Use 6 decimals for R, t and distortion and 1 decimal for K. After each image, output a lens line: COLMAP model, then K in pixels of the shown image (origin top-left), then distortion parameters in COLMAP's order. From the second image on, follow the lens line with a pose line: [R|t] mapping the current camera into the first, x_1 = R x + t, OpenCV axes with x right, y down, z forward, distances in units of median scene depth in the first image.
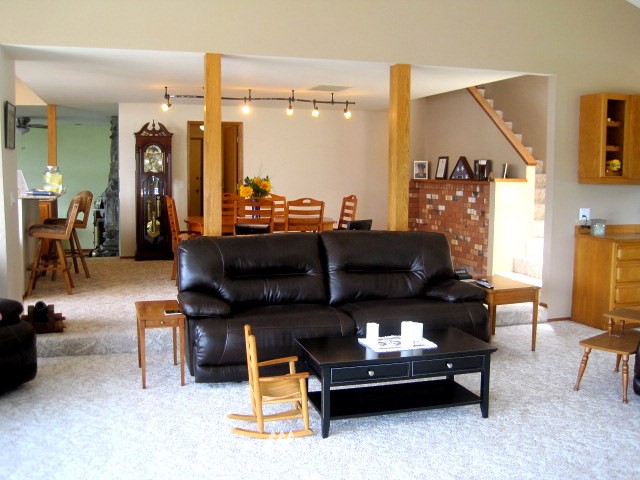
lens RADIAL K [[659.0, 0, 307.3], [0, 659.0, 230.9], [0, 0, 1]] dist [-0.181248, 0.164442]
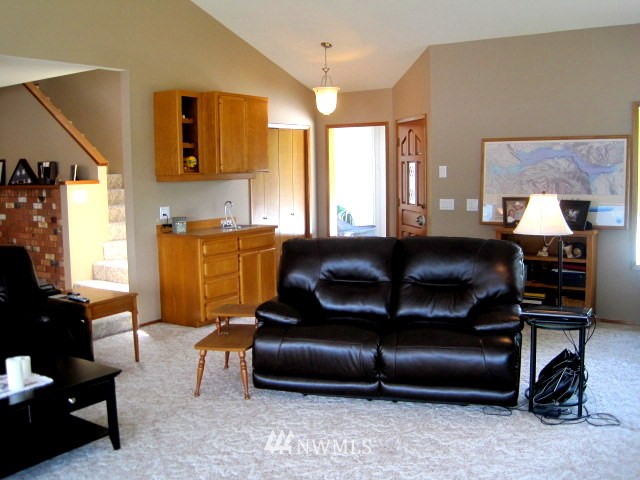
lens RADIAL K [[659.0, 0, 307.3], [0, 659.0, 230.9], [0, 0, 1]] dist [-0.181248, 0.164442]
pose [[0.772902, -0.080967, 0.629339, -0.032189], [0.082590, 0.996225, 0.026738, -0.007498], [-0.629128, 0.031311, 0.776671, 0.087565]]
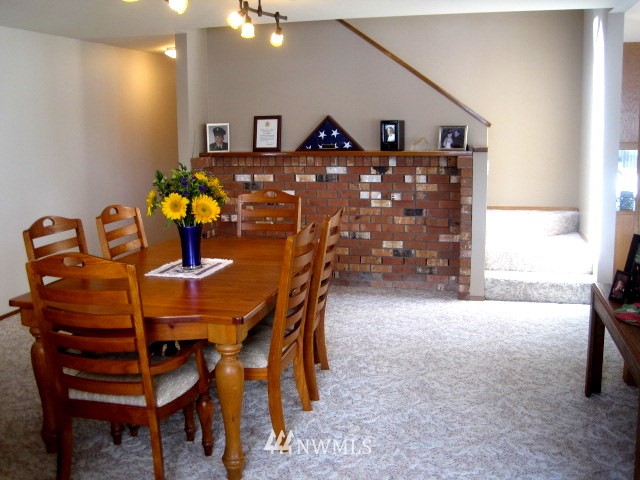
lens RADIAL K [[659.0, 0, 307.3], [0, 659.0, 230.9], [0, 0, 1]] dist [-0.181248, 0.164442]
pose [[0.528626, -0.156139, 0.834371, -0.502751], [0.099246, 0.987564, 0.121928, -0.113919], [-0.843033, 0.018354, 0.537549, 0.923019]]
